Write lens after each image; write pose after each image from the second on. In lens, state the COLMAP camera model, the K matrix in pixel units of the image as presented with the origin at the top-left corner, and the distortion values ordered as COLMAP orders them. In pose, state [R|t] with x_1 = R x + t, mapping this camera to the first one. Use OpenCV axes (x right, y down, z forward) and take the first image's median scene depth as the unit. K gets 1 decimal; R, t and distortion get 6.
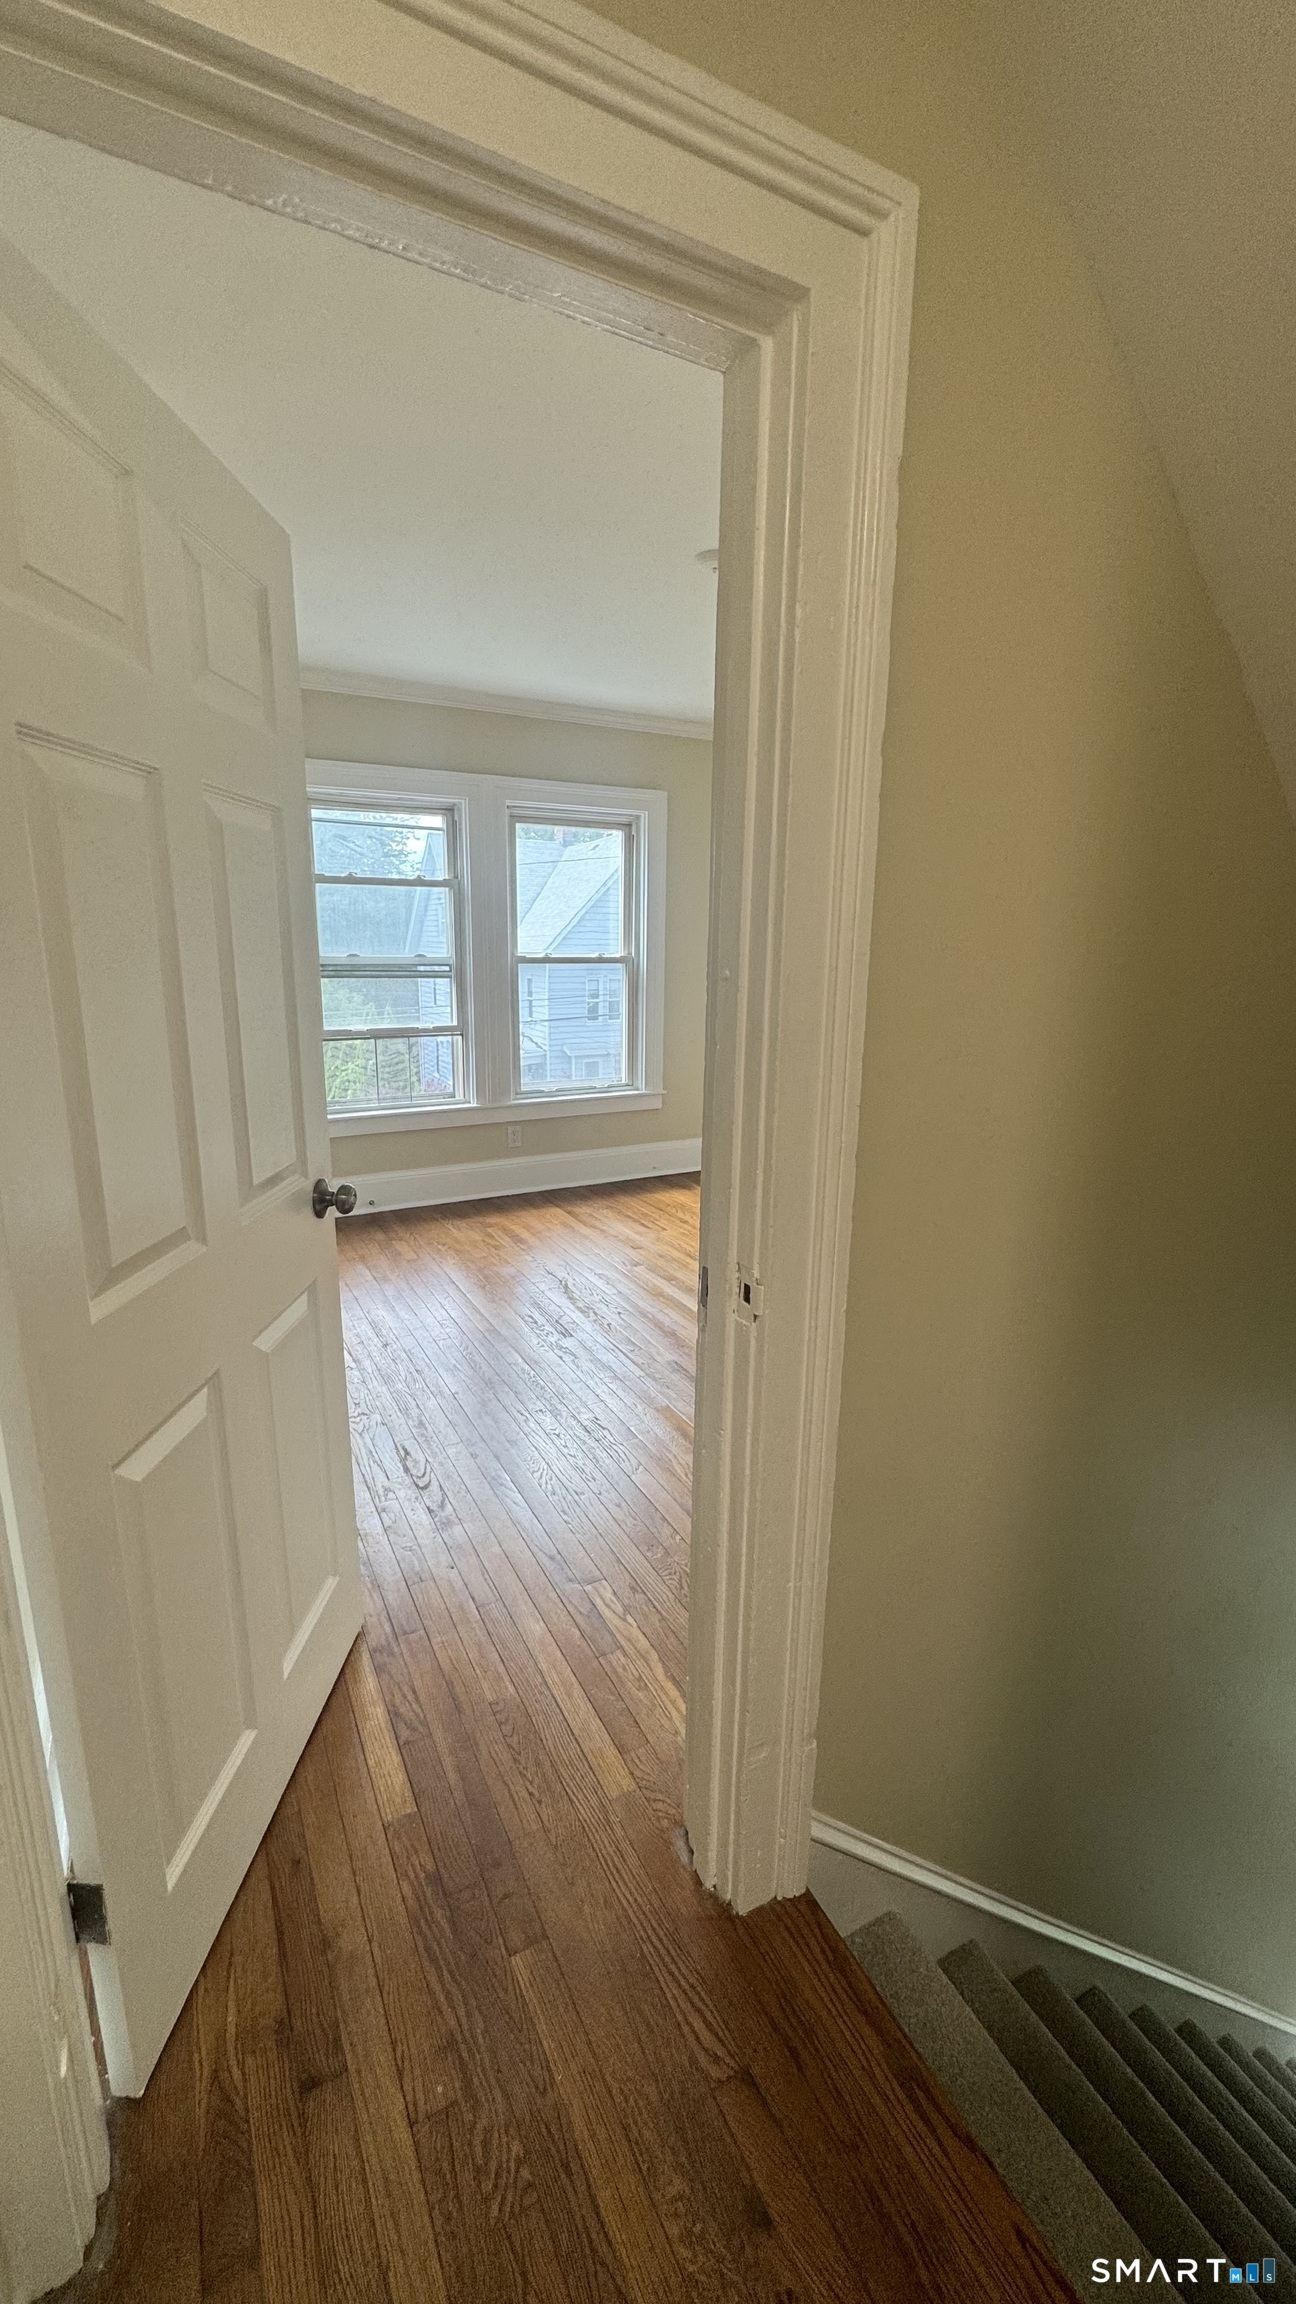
lens RADIAL K [[923.3, 0, 651.3], [0, 923.3, 1151.7], [0, 0, 1]] dist [-0.002941, 0.000215]
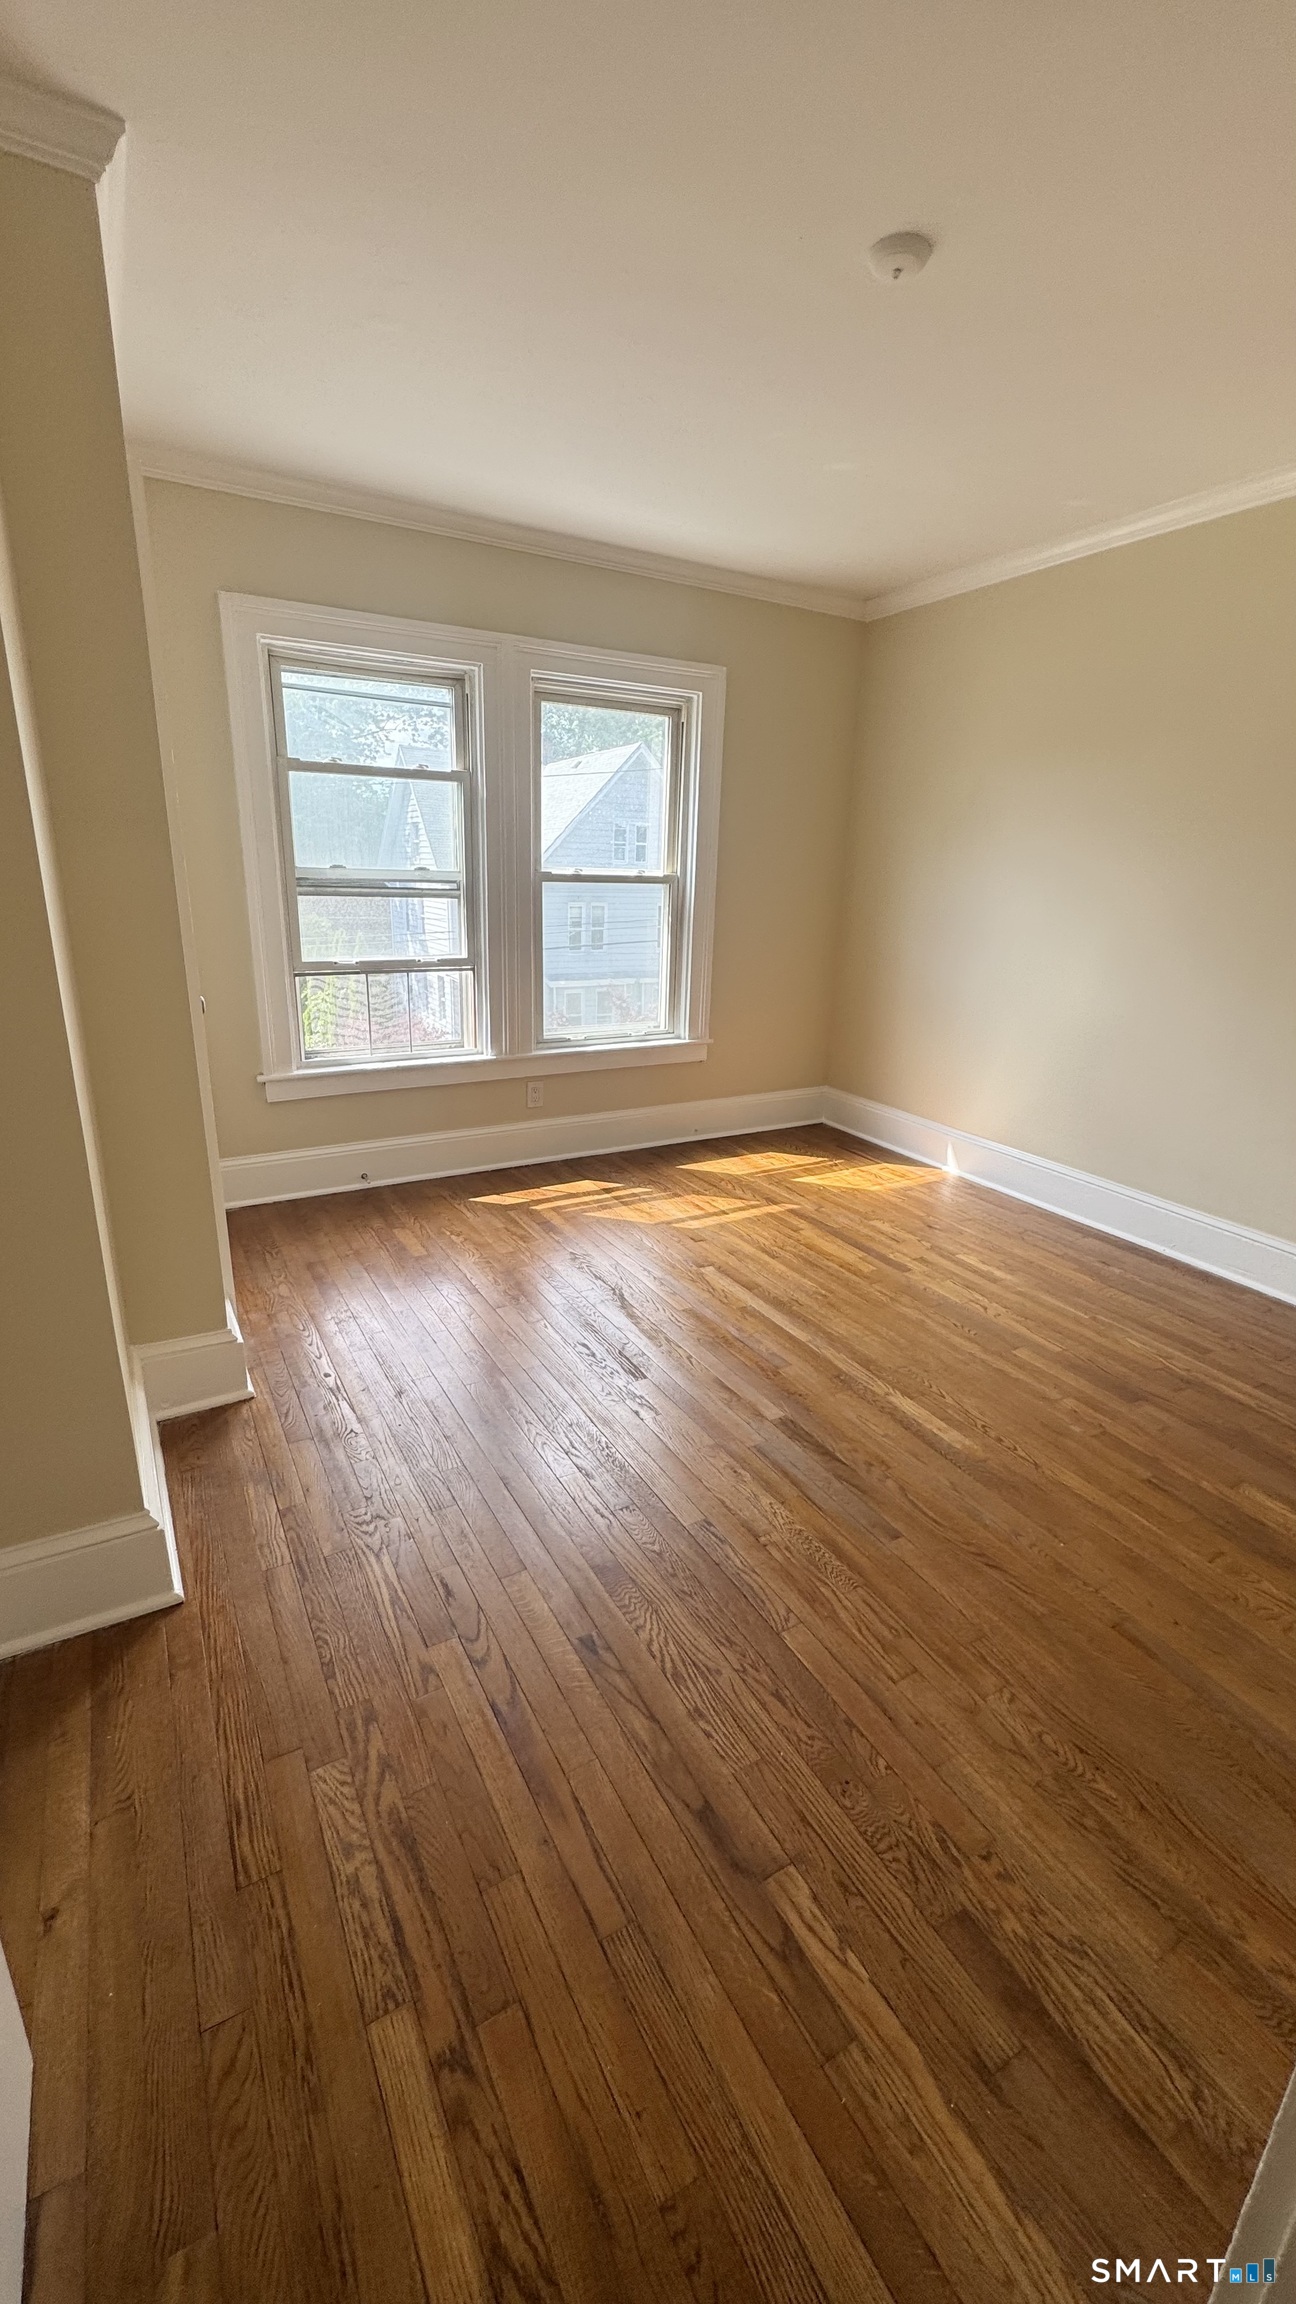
lens RADIAL K [[923.3, 0, 645.8], [0, 923.3, 1149.1], [0, 0, 1]] dist [-0.002941, 0.000215]
pose [[0.999609, 0.009539, 0.026273, -0.077331], [-0.011358, 0.997482, 0.070004, -0.029006], [-0.025539, -0.070275, 0.997201, 0.186032]]
